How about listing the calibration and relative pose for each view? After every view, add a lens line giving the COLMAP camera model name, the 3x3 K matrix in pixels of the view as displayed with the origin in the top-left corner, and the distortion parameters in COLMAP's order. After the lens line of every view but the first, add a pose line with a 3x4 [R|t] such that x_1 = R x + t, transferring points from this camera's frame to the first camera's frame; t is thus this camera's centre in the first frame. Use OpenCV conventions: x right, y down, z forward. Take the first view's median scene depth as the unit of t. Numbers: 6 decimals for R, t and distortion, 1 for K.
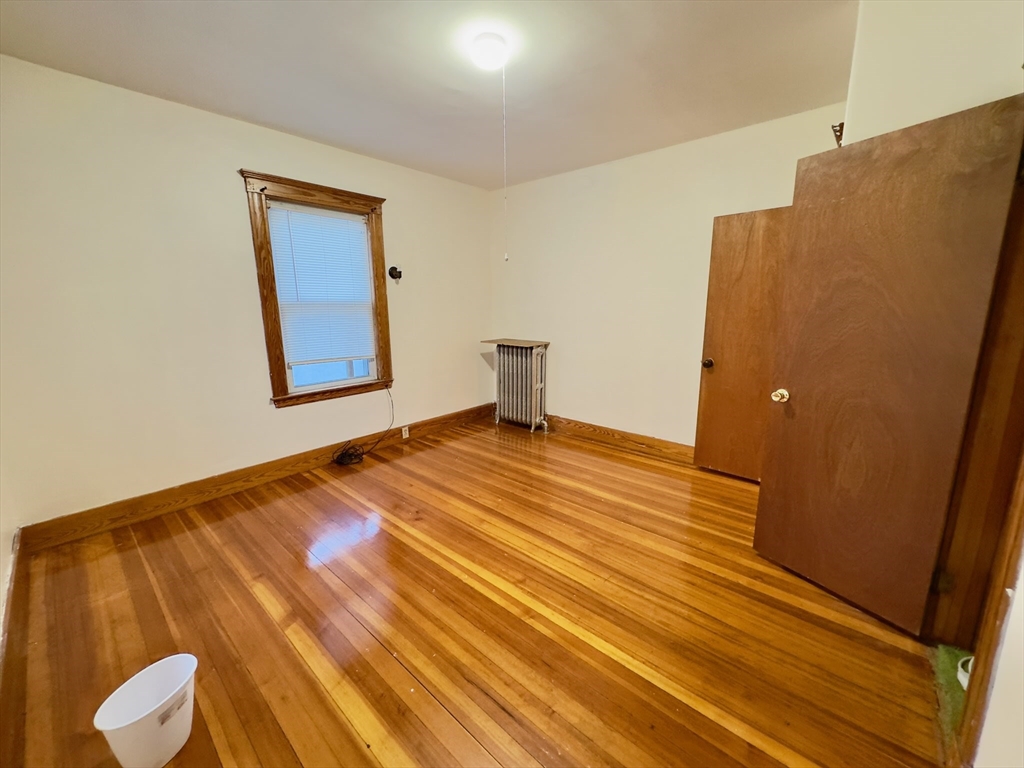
lens RADIAL K [[407.4, 0, 511.5], [0, 407.4, 382.1], [0, 0, 1]] dist [-0.004677, 0.000642]
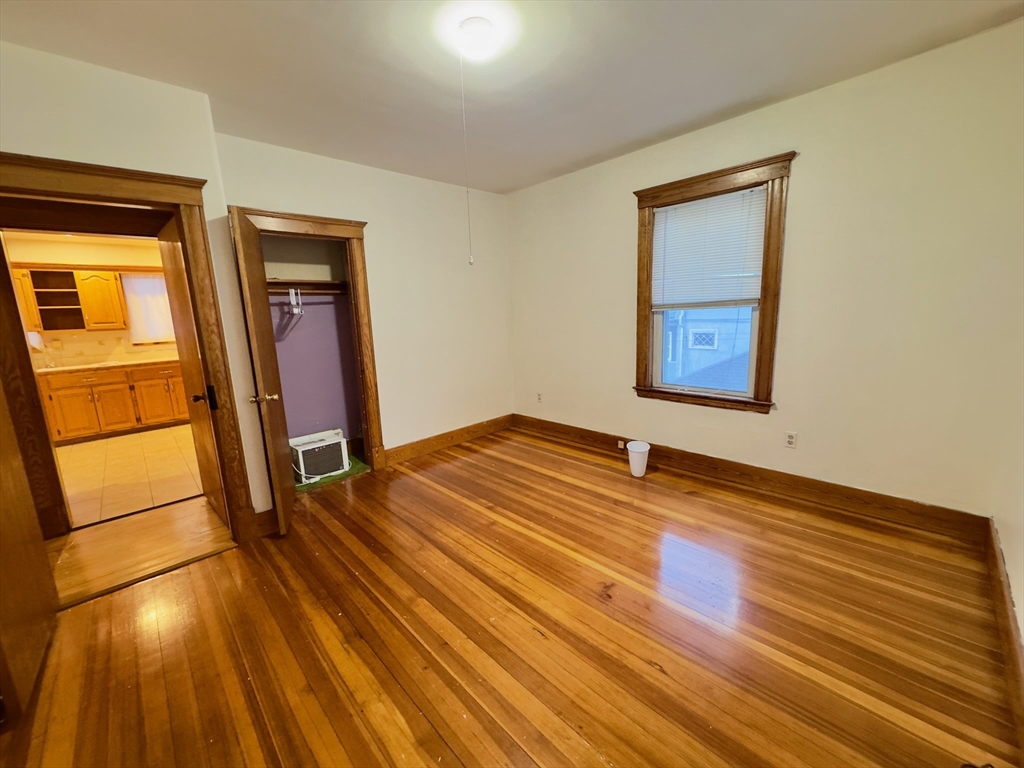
lens RADIAL K [[407.4, 0, 508.7], [0, 407.4, 383.9], [0, 0, 1]] dist [-0.004677, 0.000642]
pose [[-0.994987, 0.035662, 0.093427, -0.112907], [0.067212, 0.930252, 0.360713, -0.252261], [-0.074047, 0.365184, -0.927986, 1.288193]]
